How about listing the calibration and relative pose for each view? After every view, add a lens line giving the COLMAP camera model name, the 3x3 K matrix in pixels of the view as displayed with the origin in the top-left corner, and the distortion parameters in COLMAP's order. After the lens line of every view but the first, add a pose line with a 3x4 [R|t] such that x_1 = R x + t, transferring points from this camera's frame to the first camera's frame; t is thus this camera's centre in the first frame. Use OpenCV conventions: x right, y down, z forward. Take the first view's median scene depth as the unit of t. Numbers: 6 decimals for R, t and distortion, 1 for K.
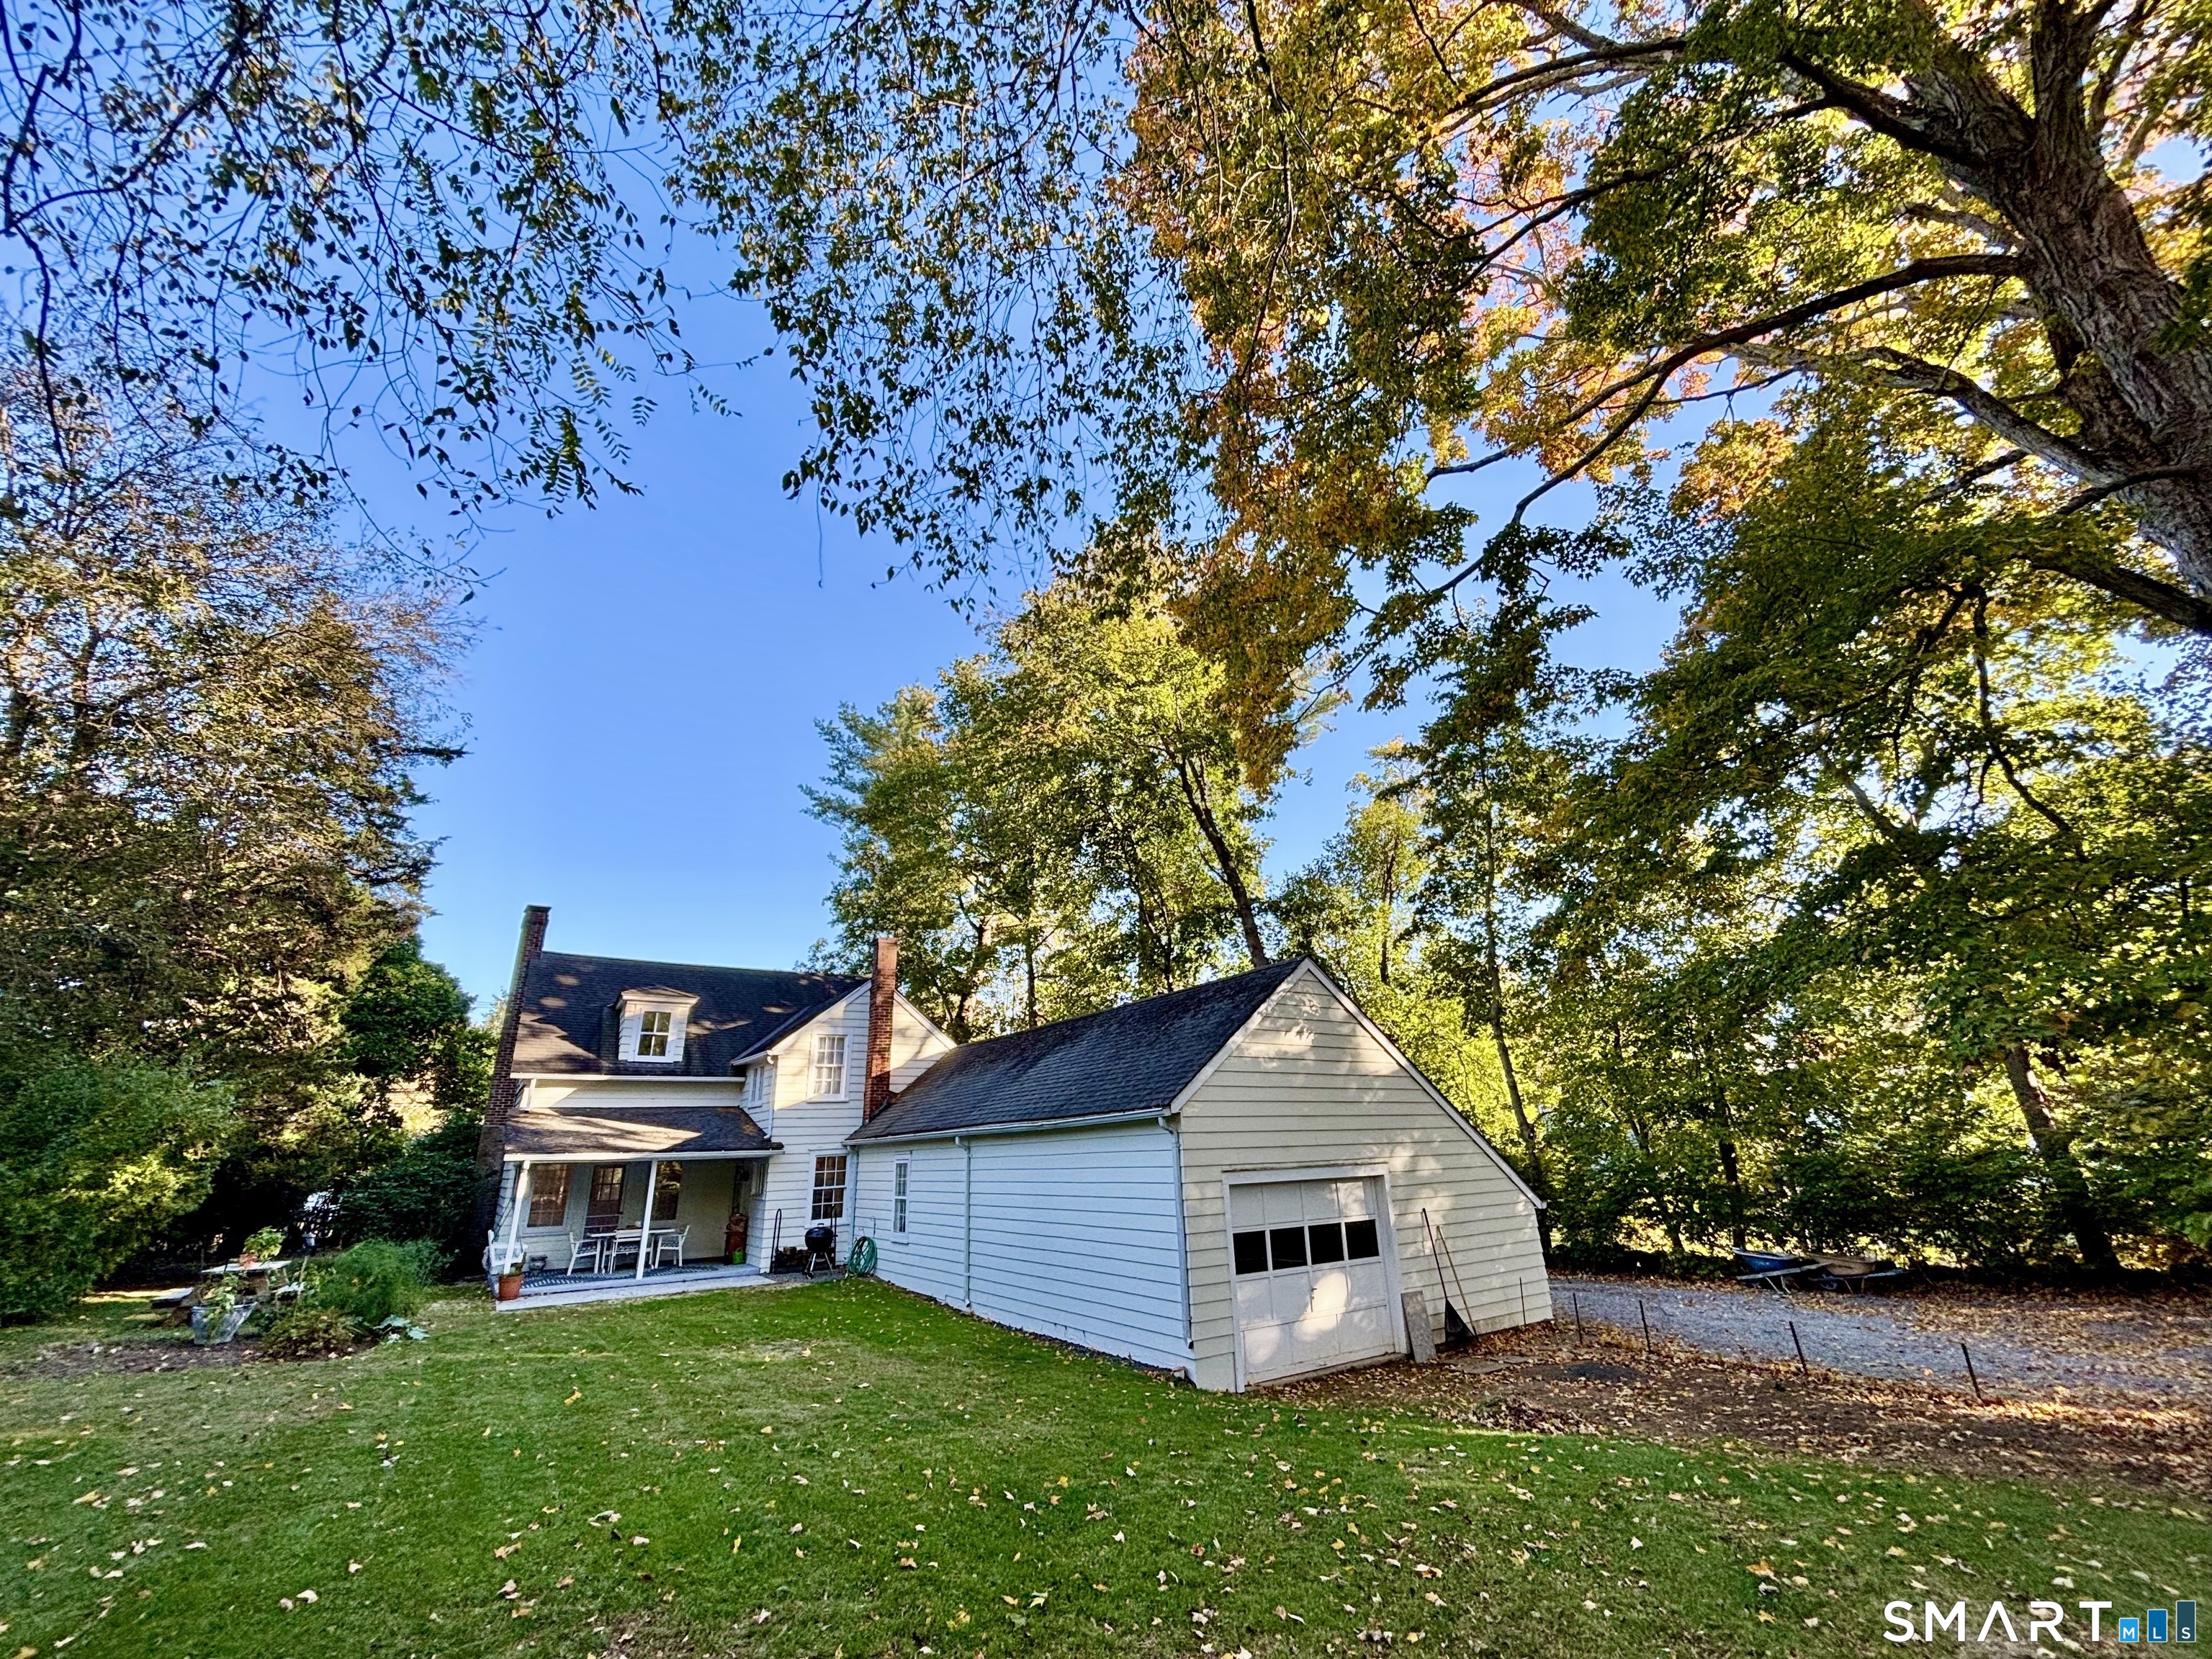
lens RADIAL K [[883.7, 0, 1106.0], [0, 883.7, 829.5], [0, 0, 1]] dist [0.000742, 0.000059]
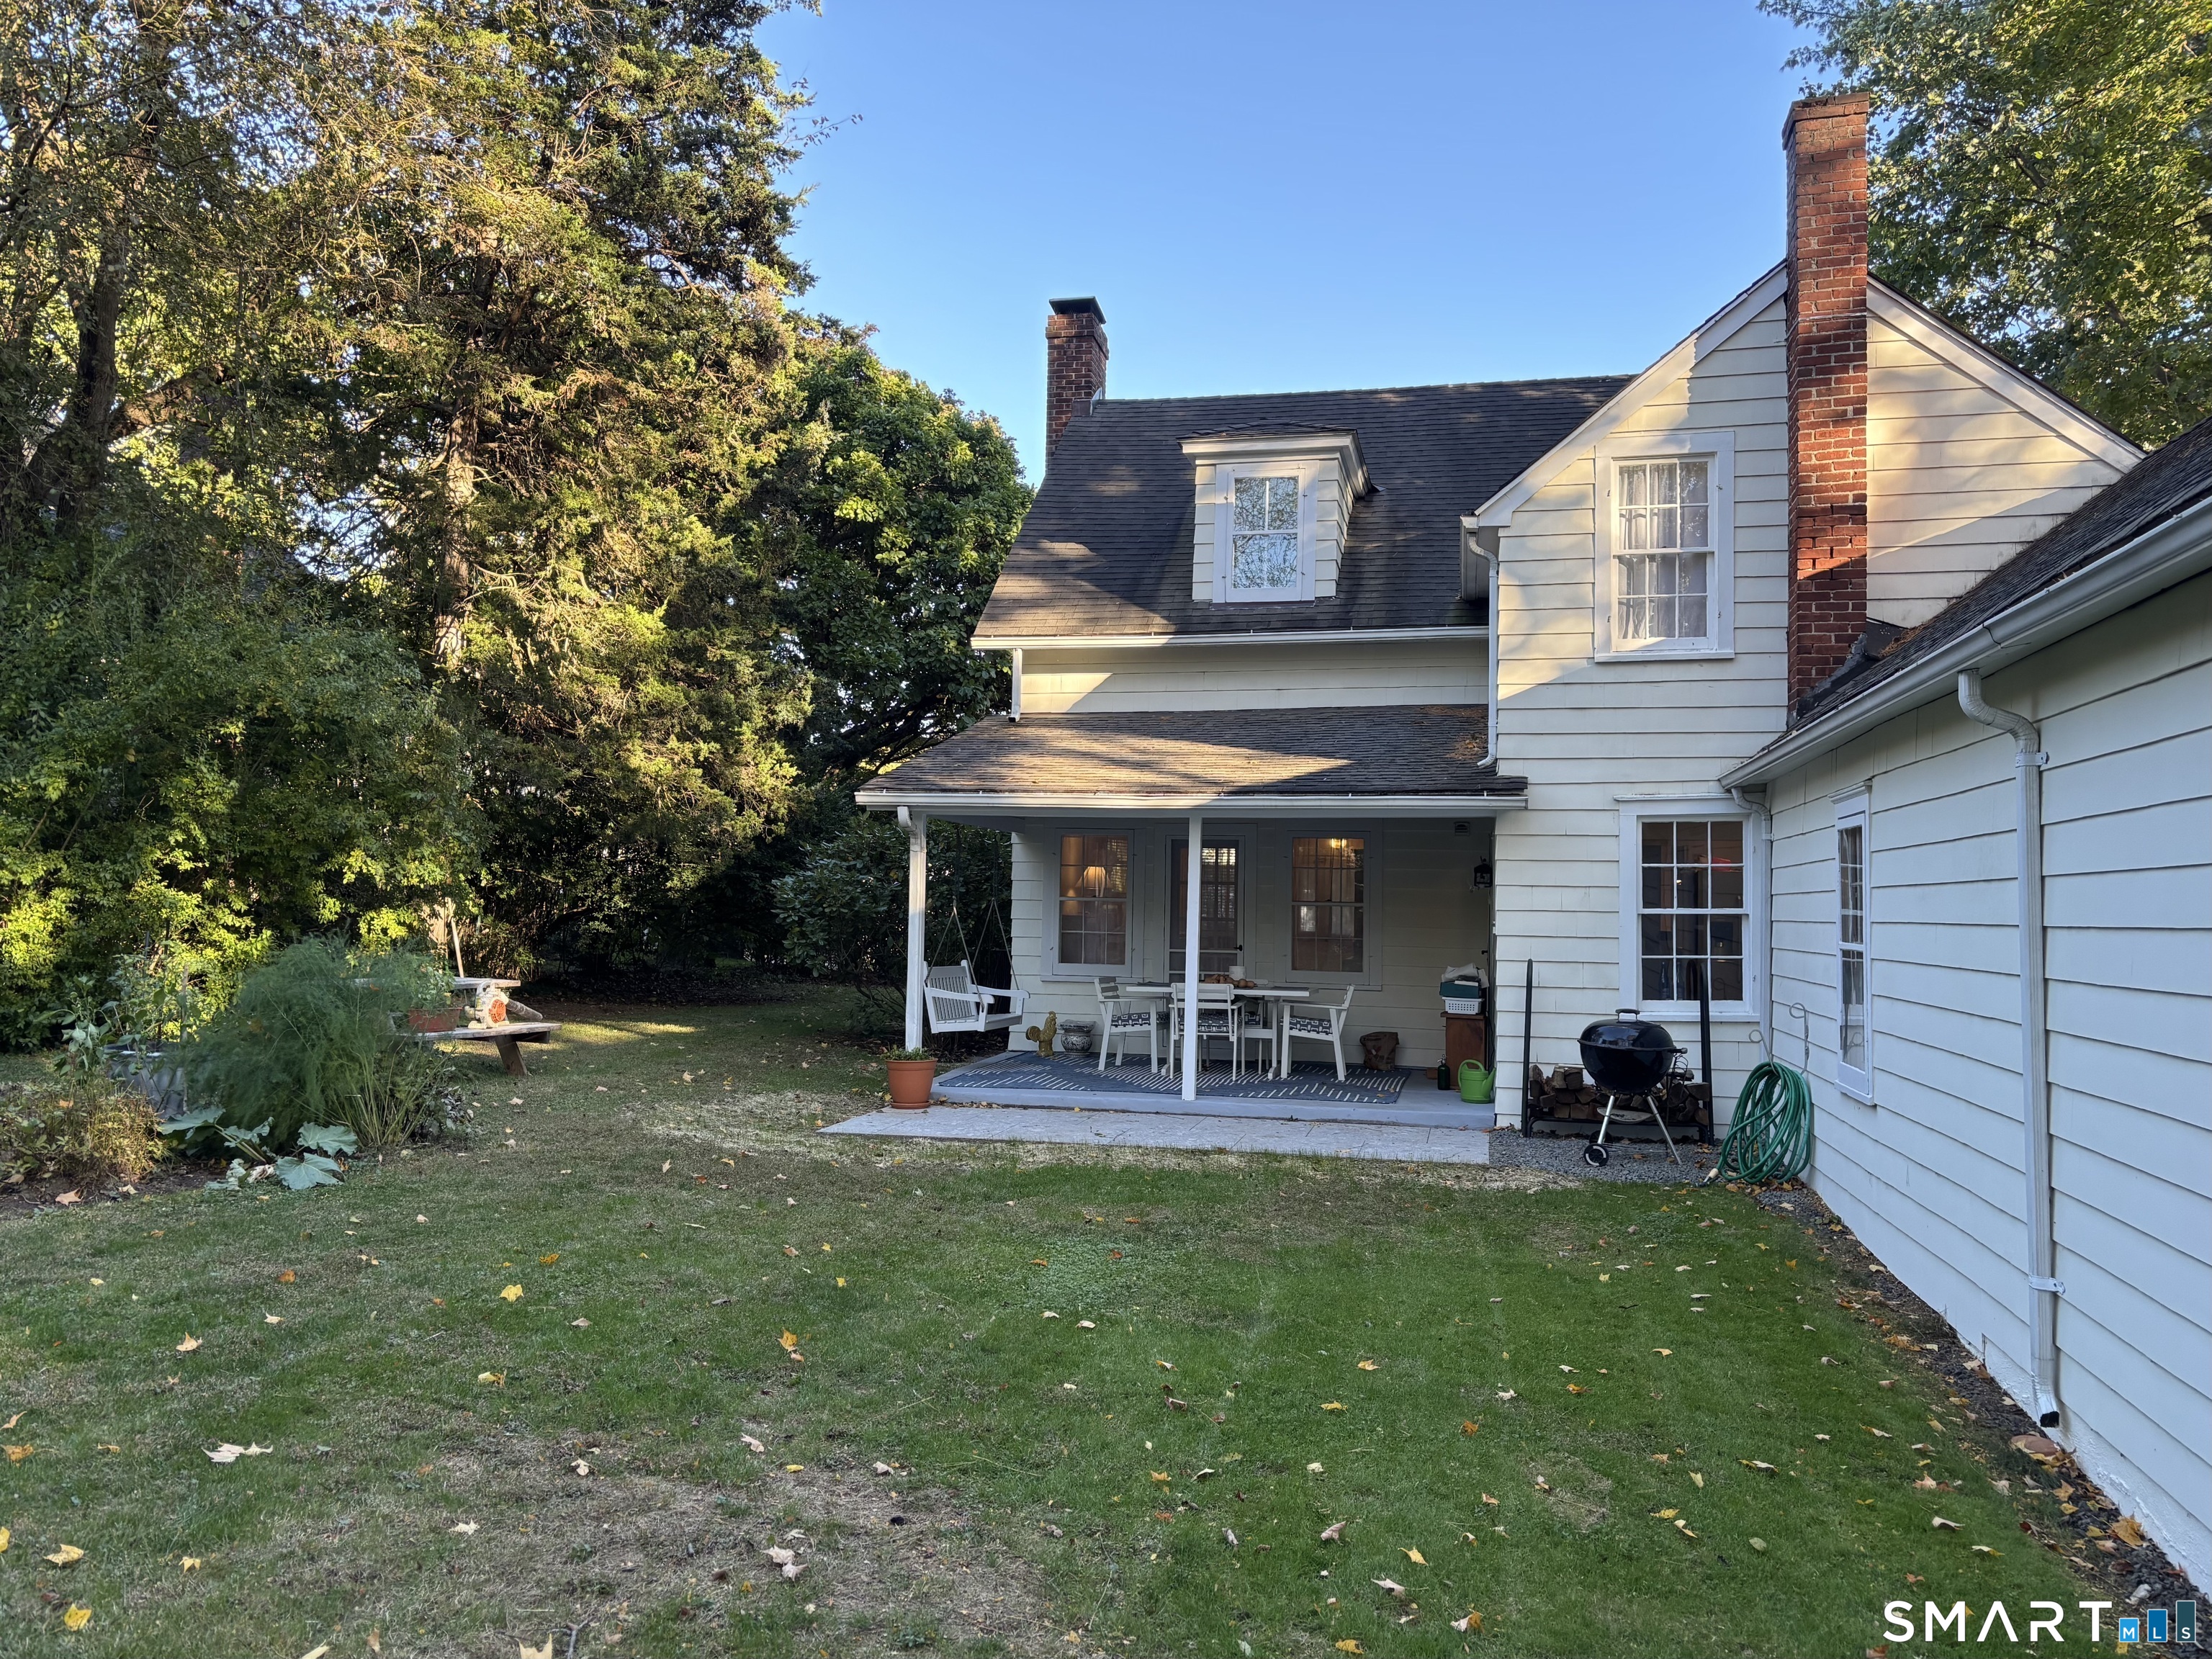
lens RADIAL K [[1707.7, 0, 1106.0], [0, 1707.7, 829.5], [0, 0, 1]] dist [0.004840, -0.003945]
pose [[0.701145, 0.008997, -0.712962, -0.014303], [0.215336, 0.950558, 0.223762, 0.189588], [0.679725, -0.310416, 0.664542, 0.444735]]
